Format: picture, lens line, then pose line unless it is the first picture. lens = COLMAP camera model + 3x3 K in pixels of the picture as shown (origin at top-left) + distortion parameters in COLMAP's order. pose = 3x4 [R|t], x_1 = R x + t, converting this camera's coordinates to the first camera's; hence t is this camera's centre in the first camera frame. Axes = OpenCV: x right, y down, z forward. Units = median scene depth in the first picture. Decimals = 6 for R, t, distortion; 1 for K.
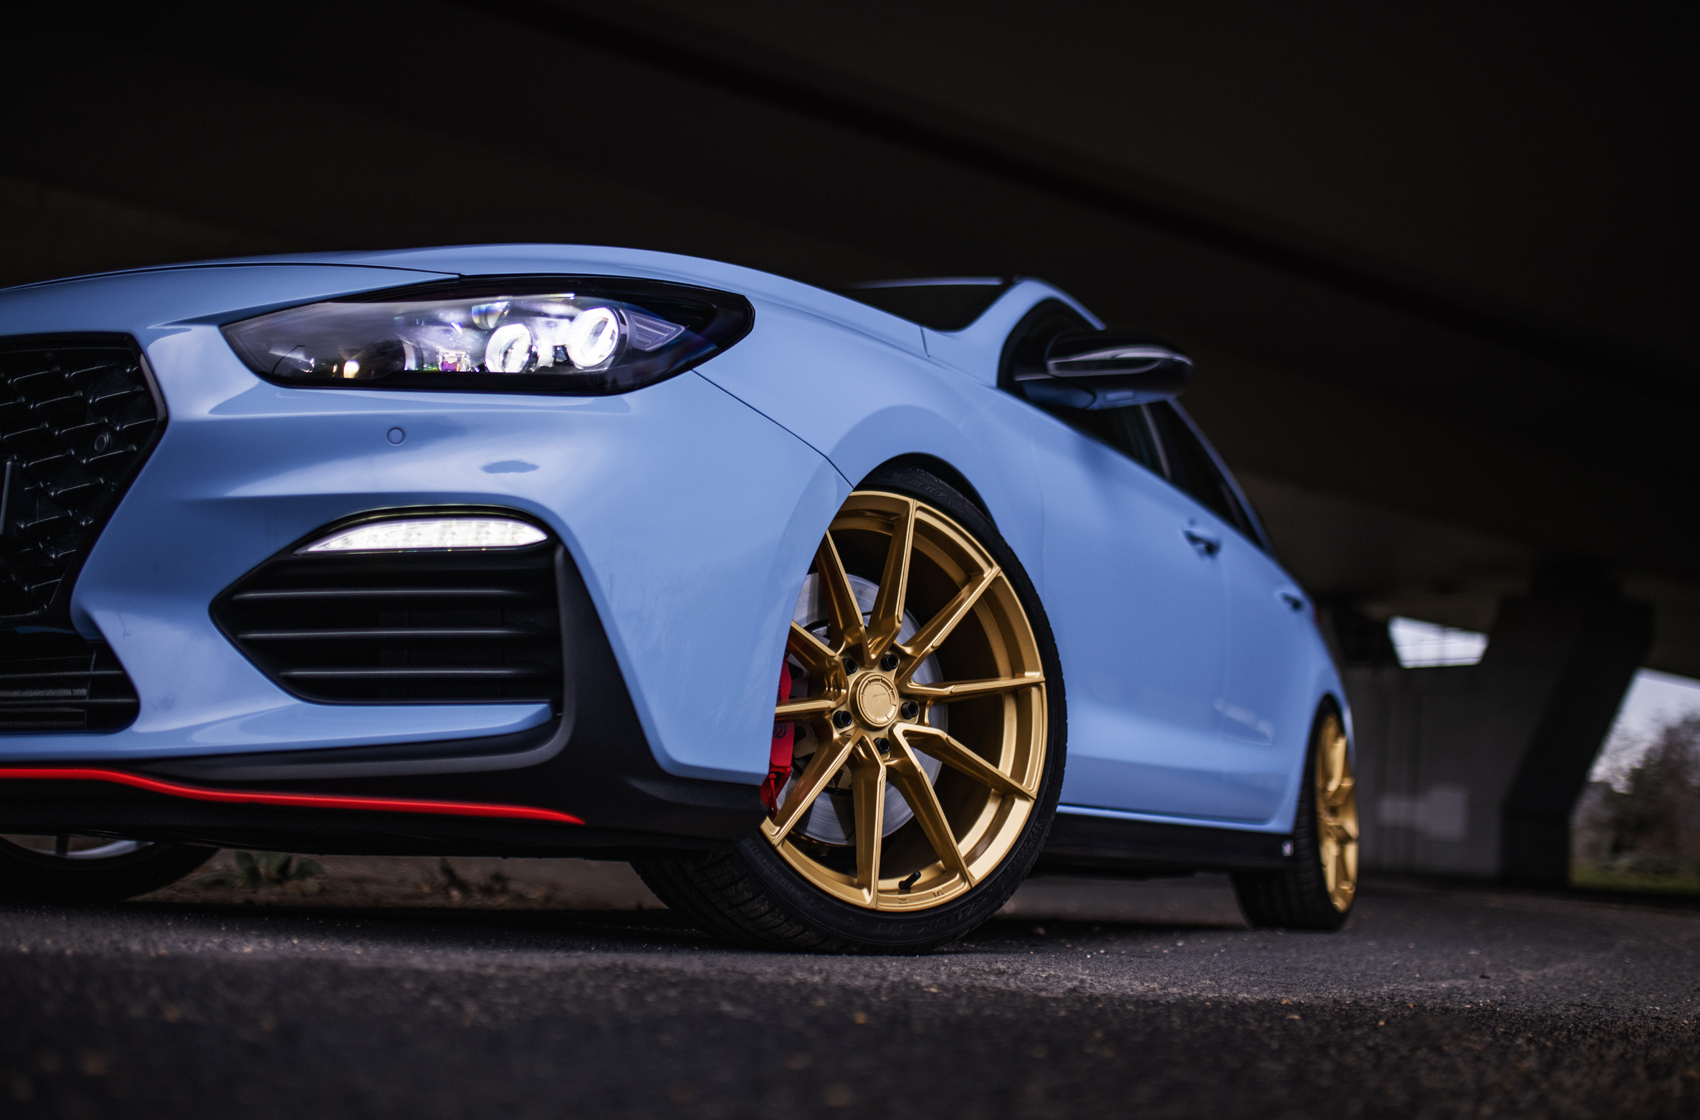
lens RADIAL K [[1609.6, 0, 850.0], [0, 1609.6, 560.0], [0, 0, 1]] dist [-0.040357, 0.006801]
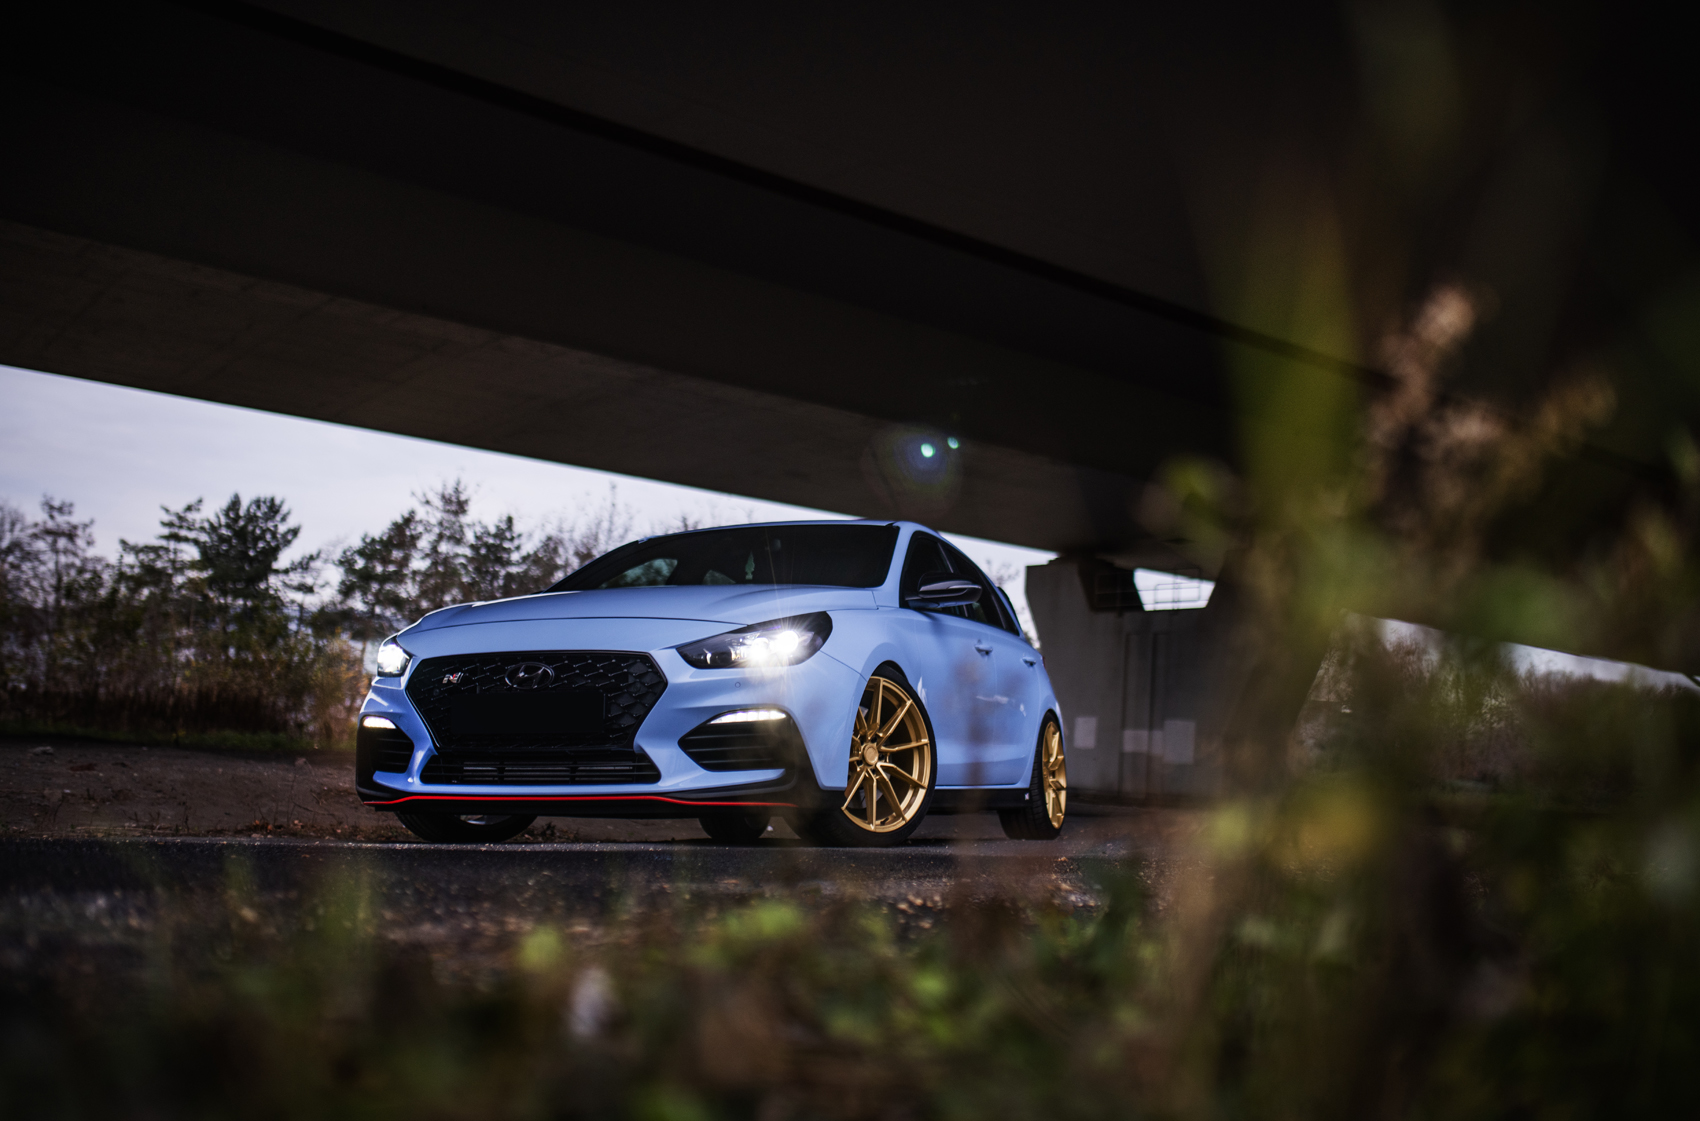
lens RADIAL K [[1609.6, 0, 850.0], [0, 1609.6, 560.5], [0, 0, 1]] dist [-0.040357, 0.006801]
pose [[0.989475, -0.012587, 0.144158, -0.400151], [0.006795, 0.999152, 0.040599, -0.345758], [-0.144547, -0.039193, 0.988721, -1.637891]]
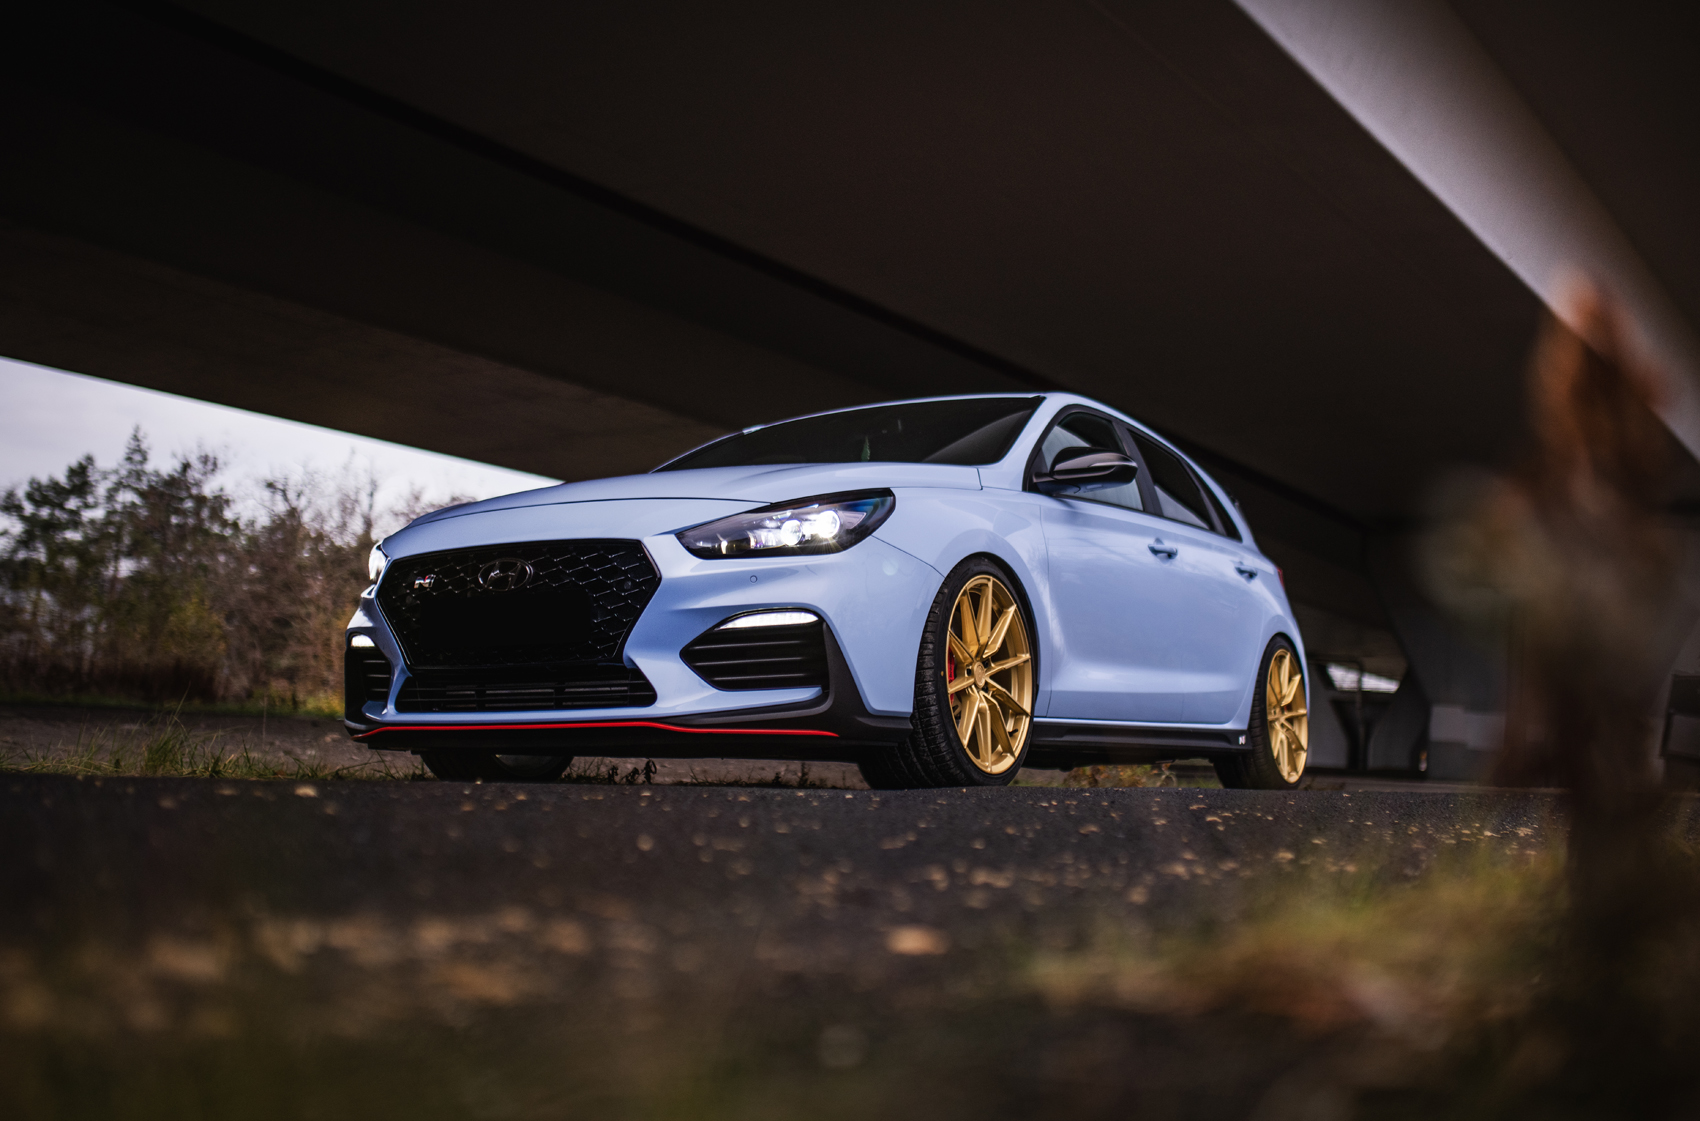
lens RADIAL K [[1730.4, 0, 850.0], [0, 1730.4, 560.5], [0, 0, 1]] dist [0.002996, 0.002870]
pose [[0.997238, -0.042295, -0.061052, 0.017032], [0.045856, 0.997253, 0.058164, -0.194412], [0.058424, -0.060803, 0.996438, -1.230102]]
